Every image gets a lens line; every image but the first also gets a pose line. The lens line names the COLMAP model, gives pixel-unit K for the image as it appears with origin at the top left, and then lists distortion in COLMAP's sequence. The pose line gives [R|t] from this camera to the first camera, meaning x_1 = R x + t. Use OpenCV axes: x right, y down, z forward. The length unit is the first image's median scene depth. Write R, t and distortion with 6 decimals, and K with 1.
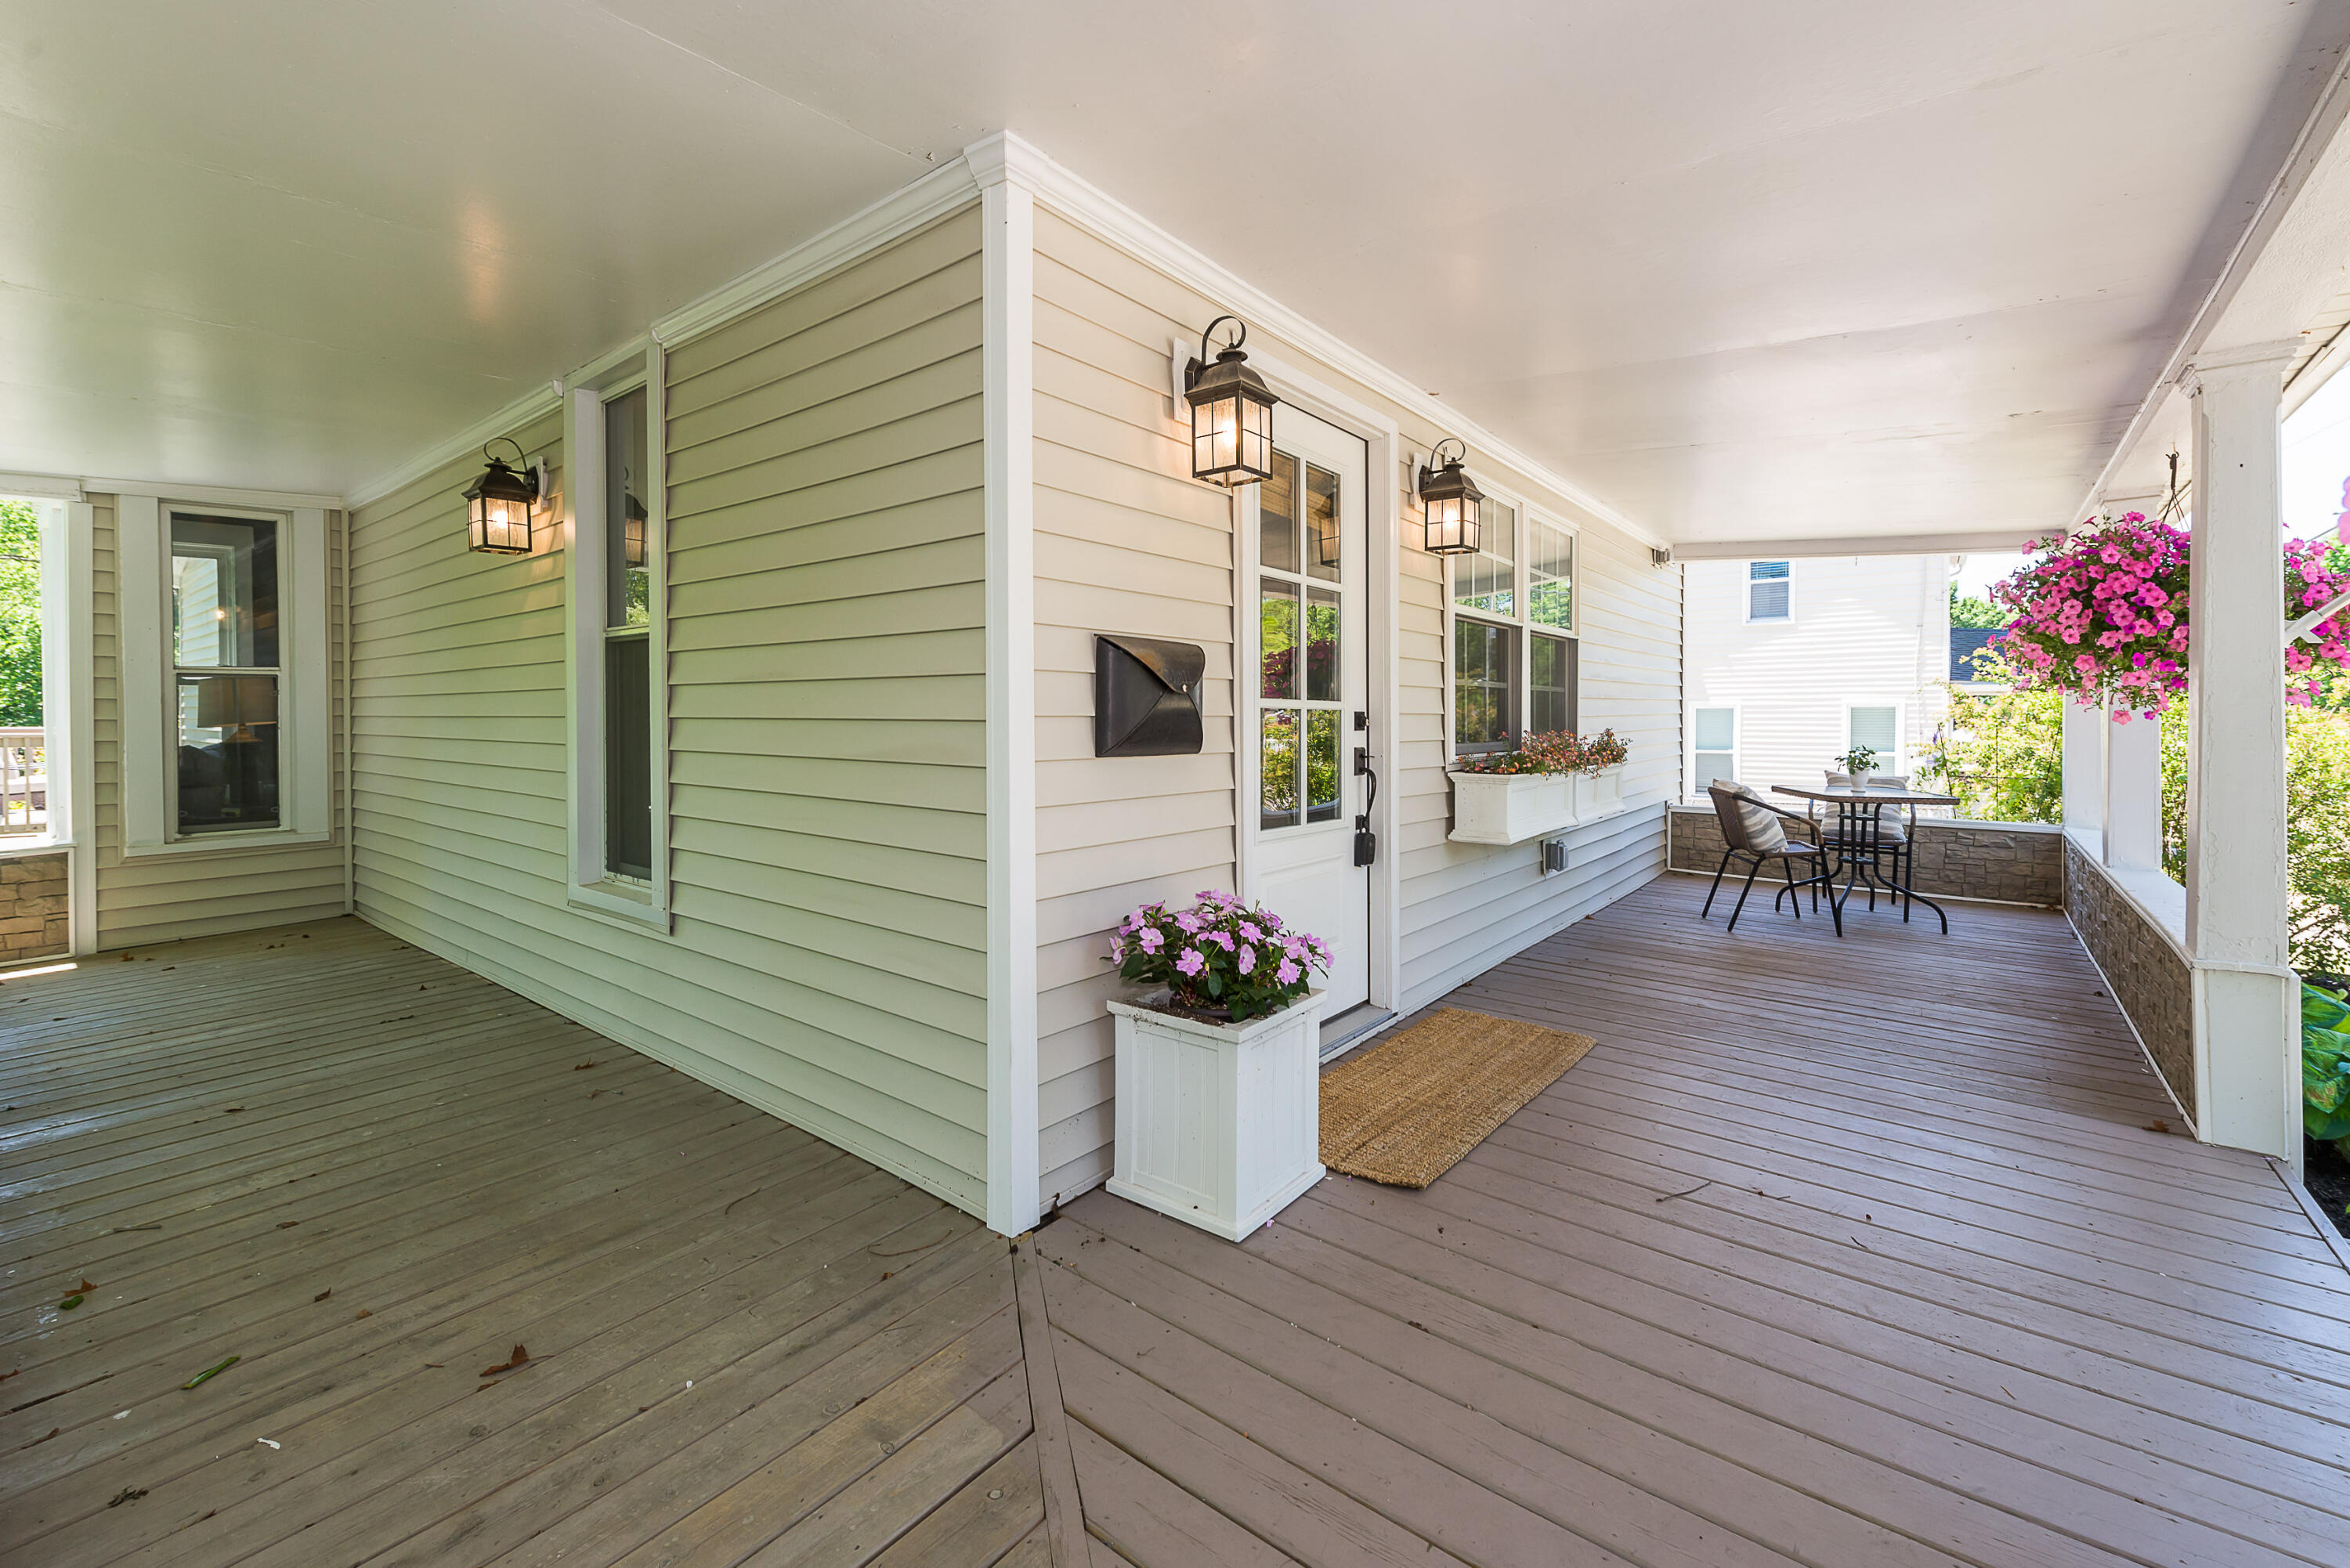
lens RADIAL K [[995.5, 0, 1213.7], [0, 995.5, 764.2], [0, 0, 1]] dist [-0.001055, -0.002421]
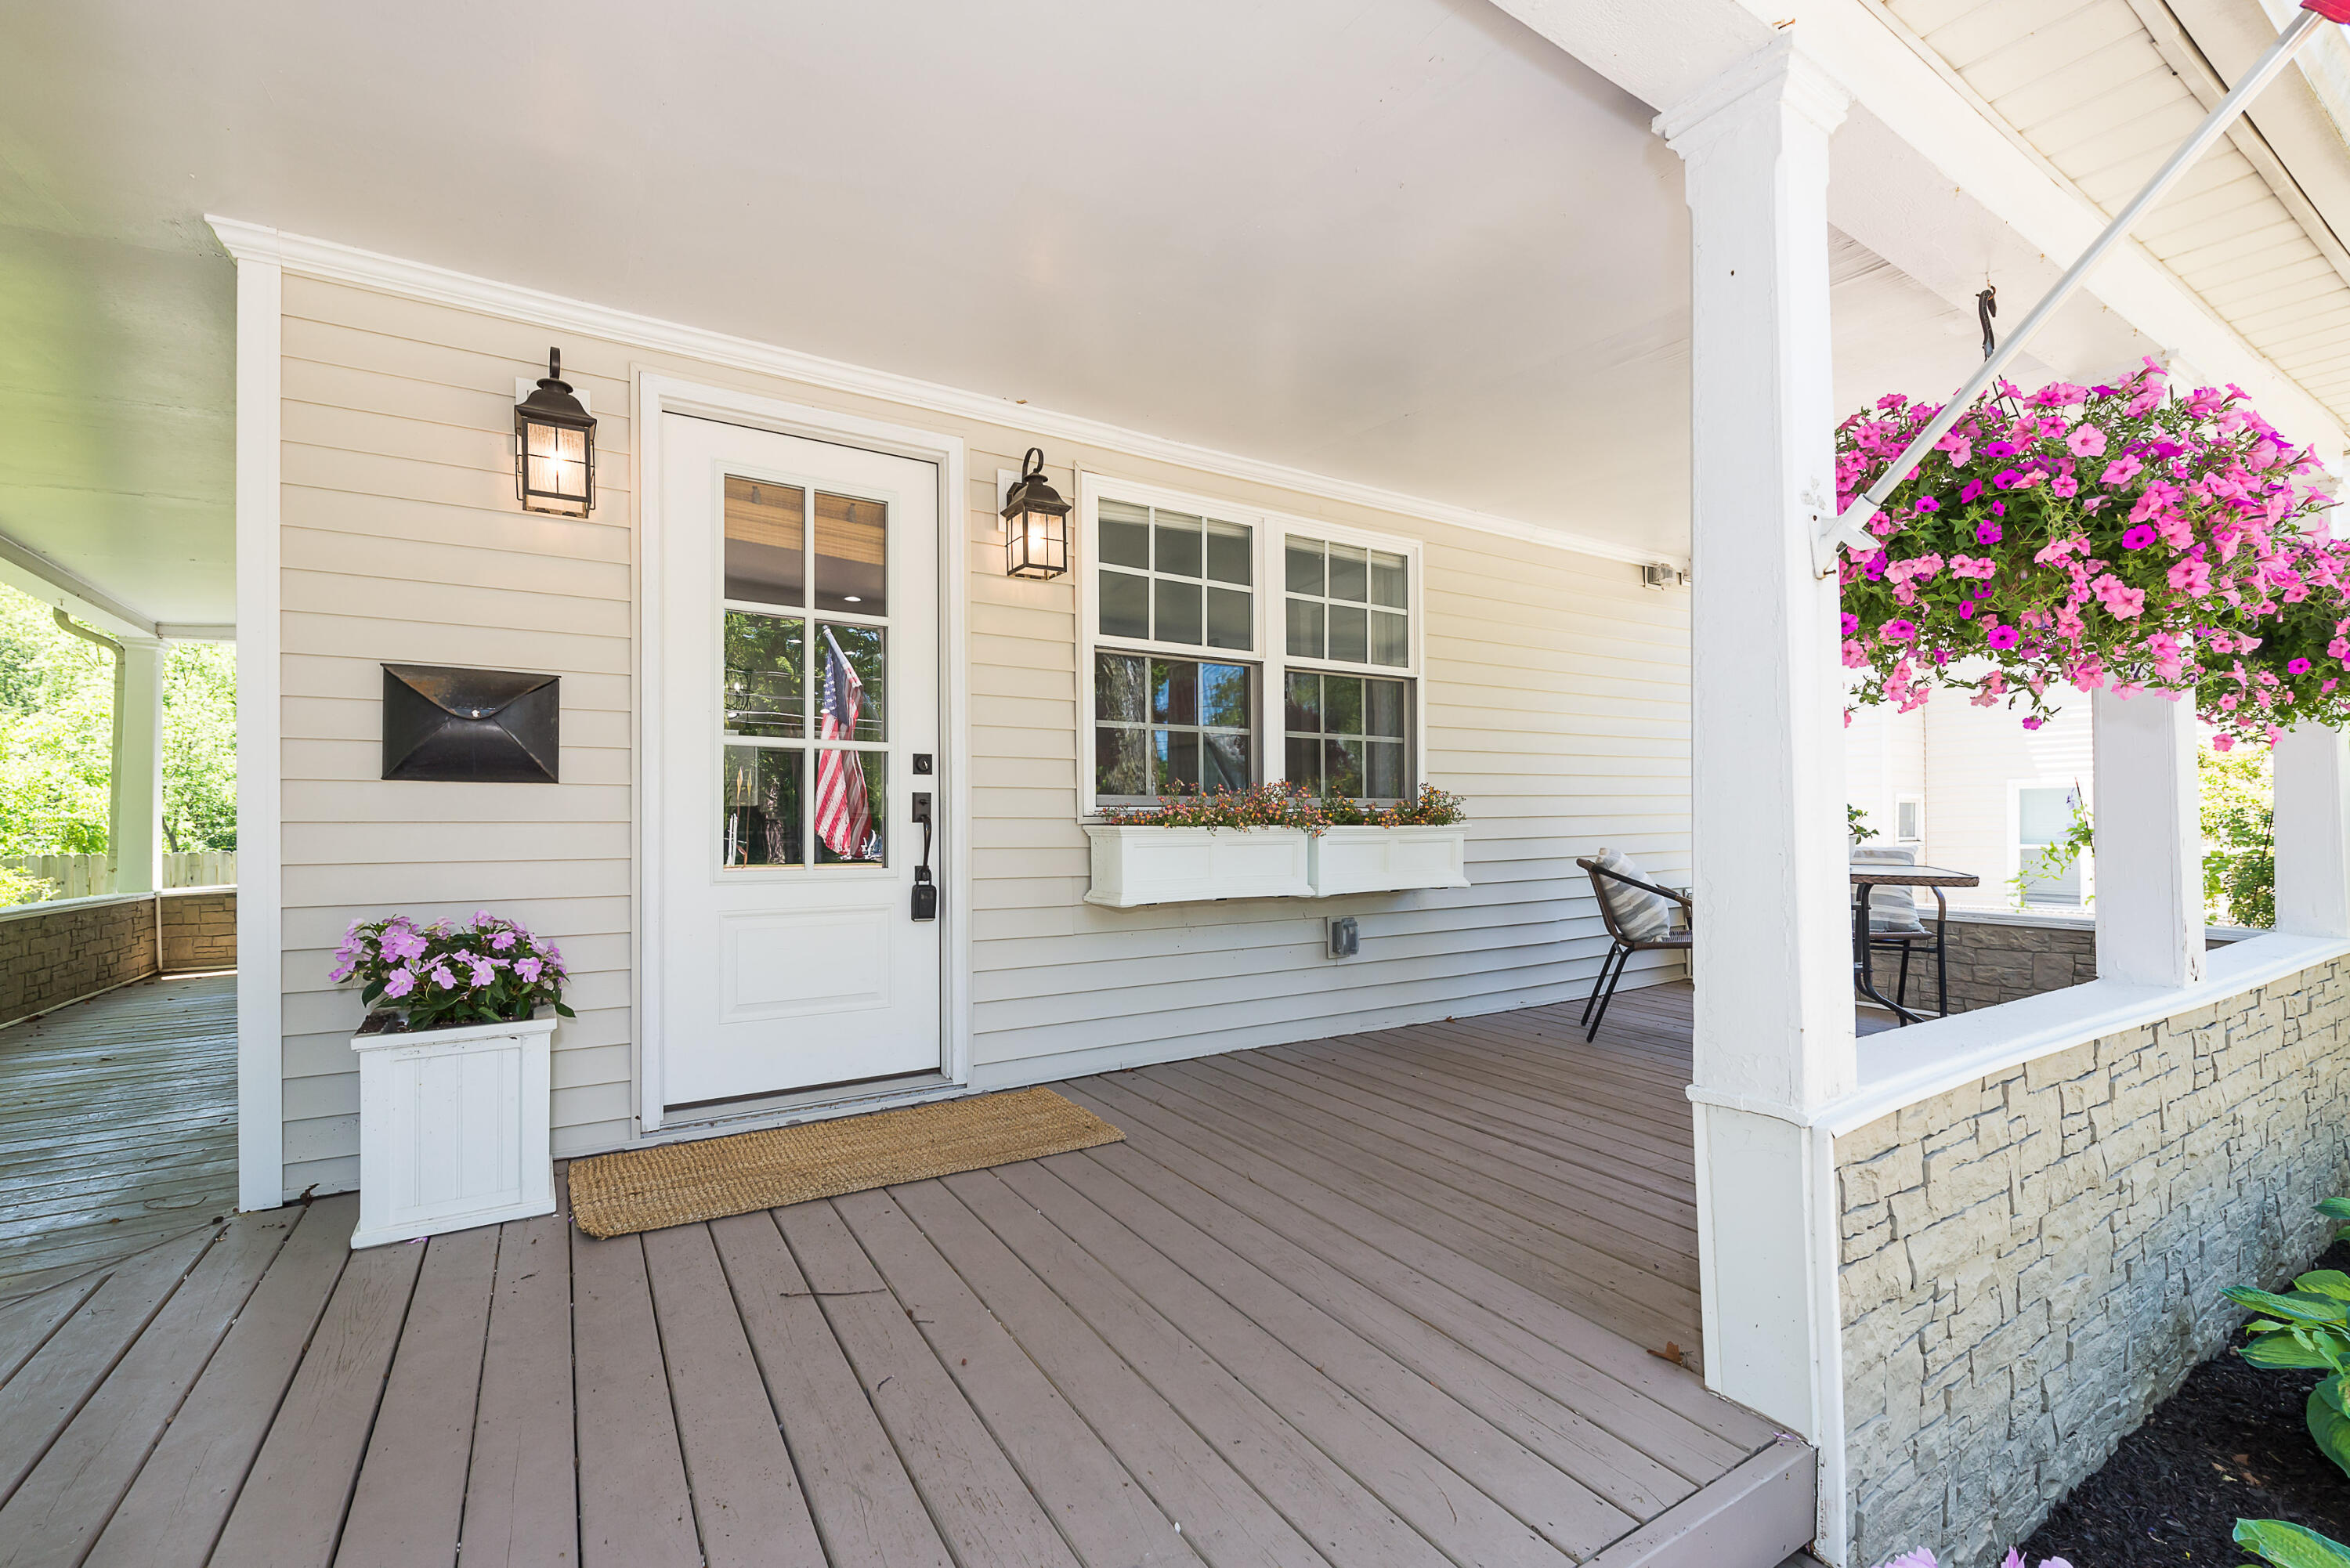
lens RADIAL K [[995.5, 0, 1092.6], [0, 995.5, 844.8], [0, 0, 1]] dist [-0.001055, -0.002421]
pose [[0.921537, 0.005388, -0.388254, 0.655510], [-0.013764, 0.999729, -0.018797, 0.047585], [0.388047, 0.022666, 0.921361, 0.209622]]
